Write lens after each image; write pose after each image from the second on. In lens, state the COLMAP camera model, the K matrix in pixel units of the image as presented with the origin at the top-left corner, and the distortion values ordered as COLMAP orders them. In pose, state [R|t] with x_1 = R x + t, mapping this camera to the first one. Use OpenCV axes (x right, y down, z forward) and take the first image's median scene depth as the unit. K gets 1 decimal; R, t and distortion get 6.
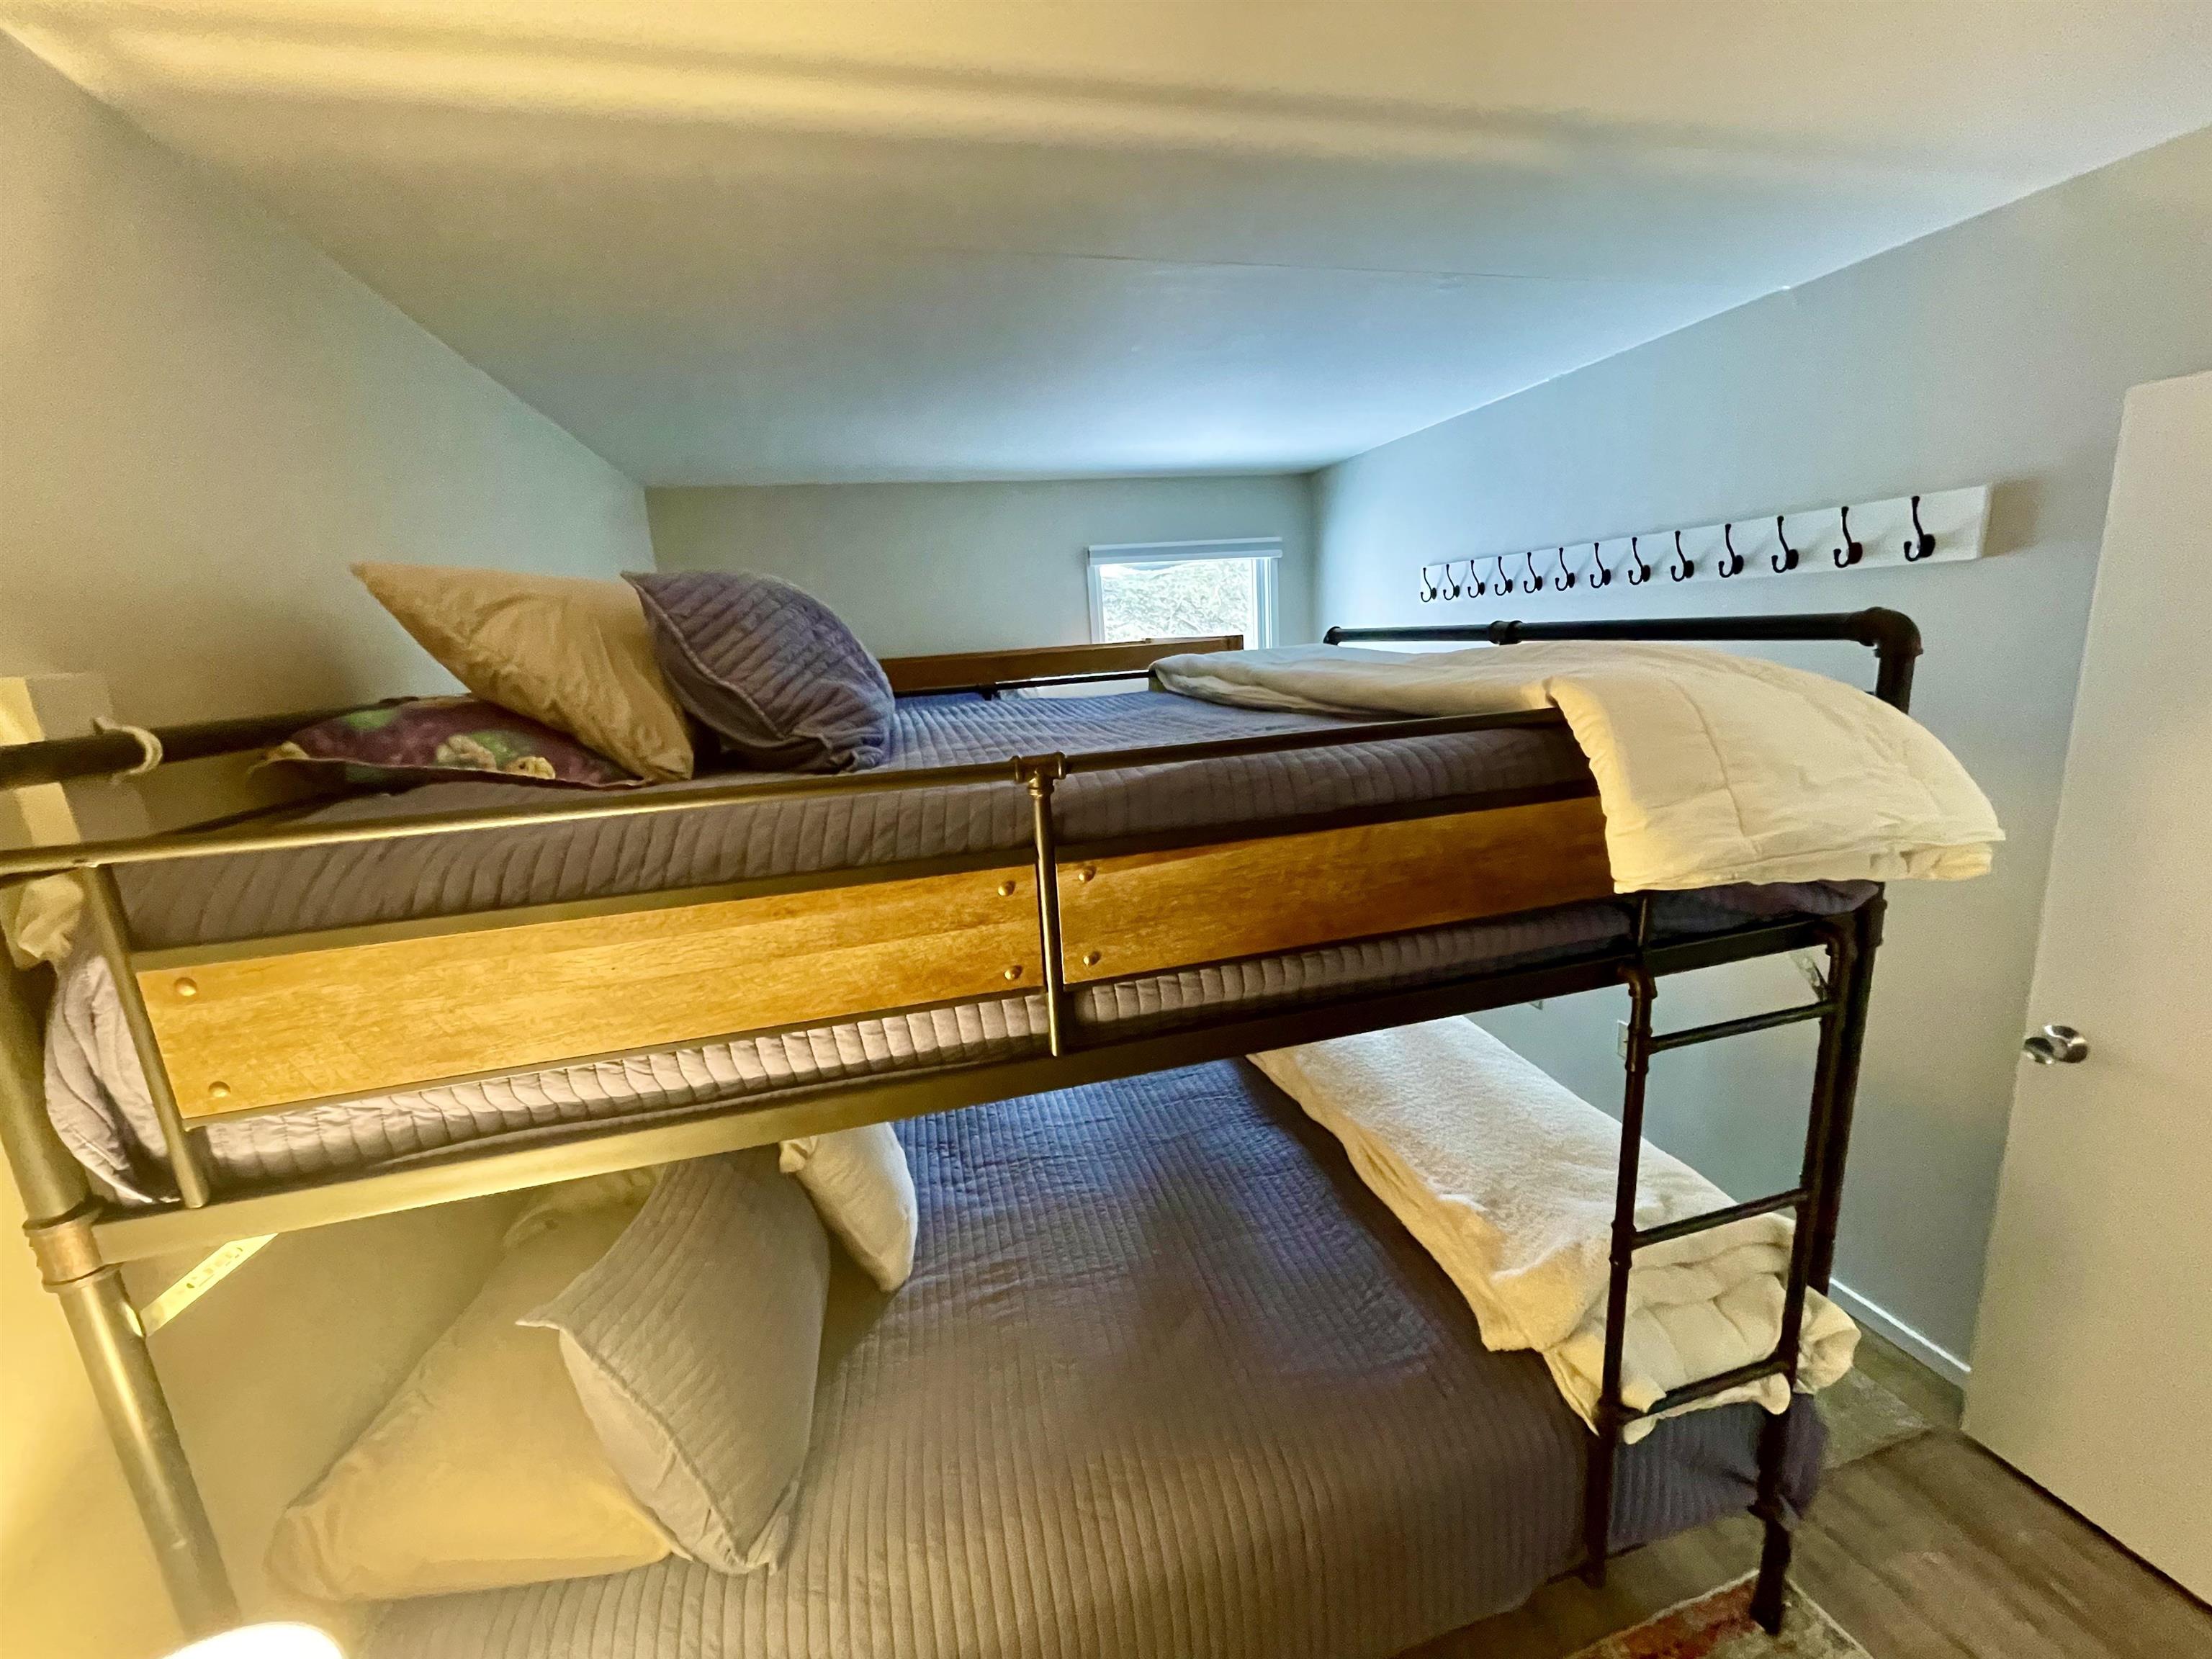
lens RADIAL K [[894.0, 0, 1110.8], [0, 894.0, 832.6], [0, 0, 1]] dist [-0.001344, 0.000080]
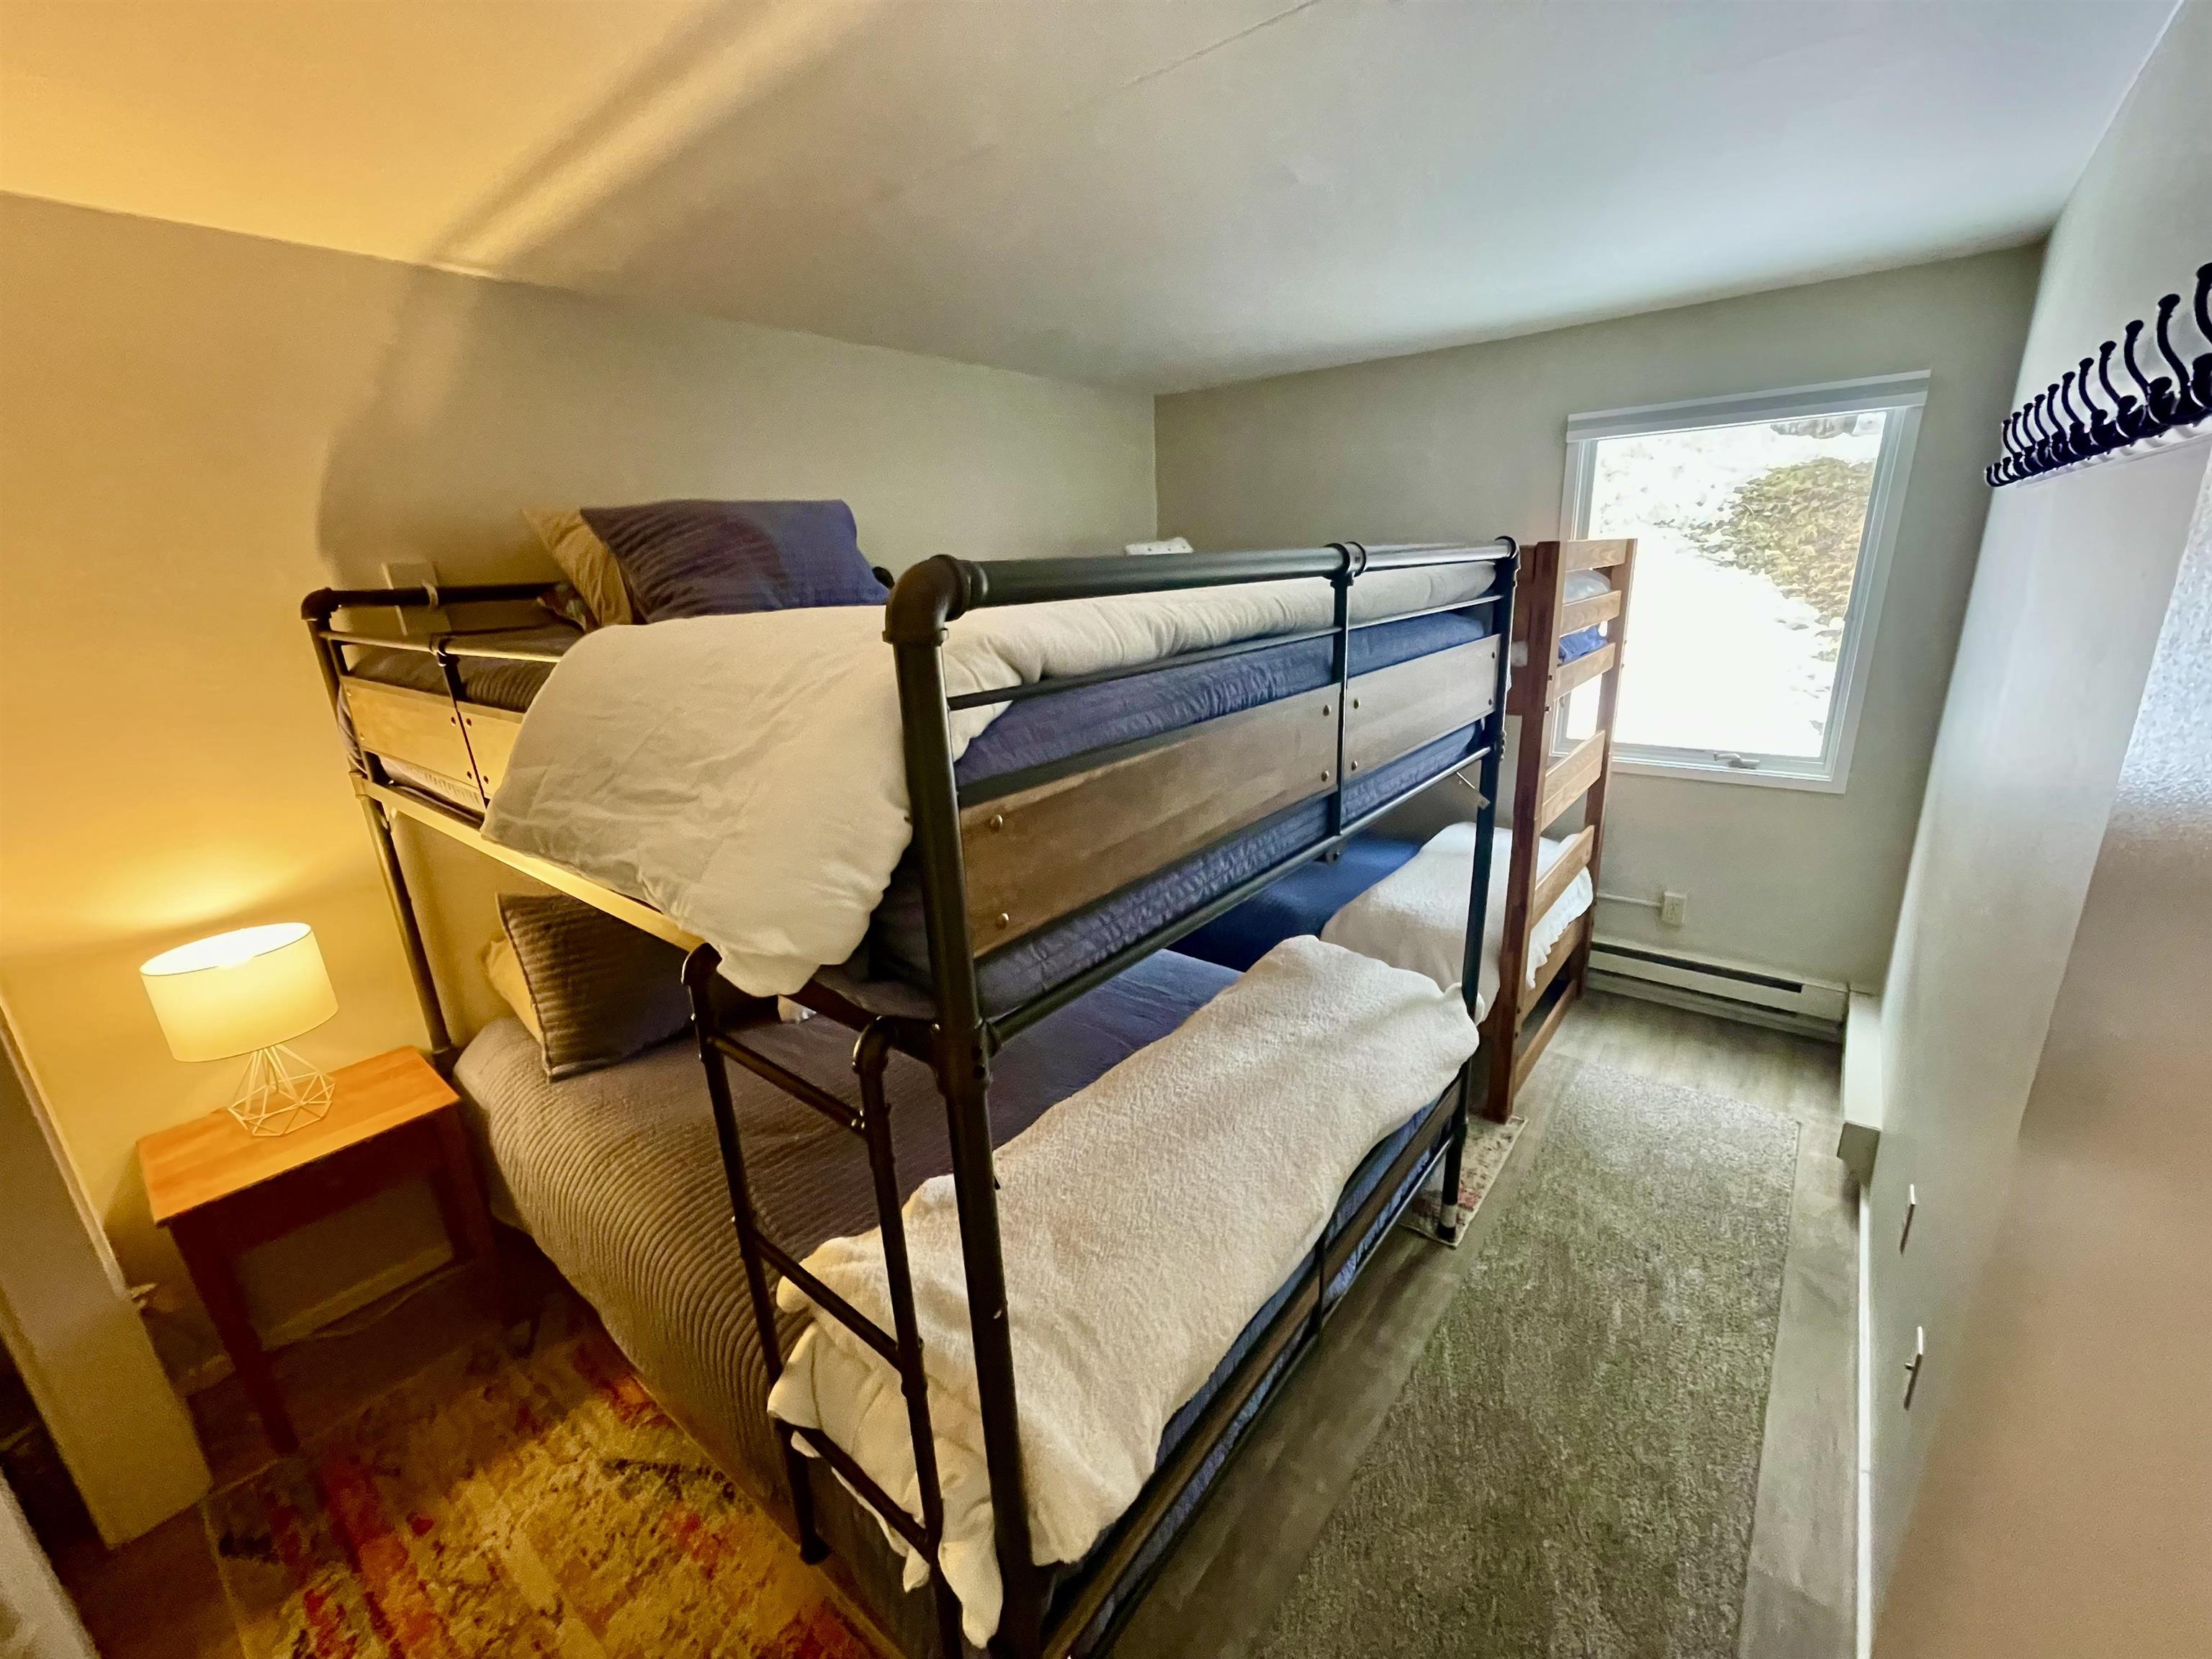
lens RADIAL K [[894.0, 0, 1110.8], [0, 894.0, 832.6], [0, 0, 1]] dist [-0.001344, 0.000080]
pose [[0.590128, 0.269054, -0.761156, 1.423552], [-0.173500, 0.963067, 0.205911, -0.213939], [0.788446, 0.010547, 0.615014, 0.722725]]
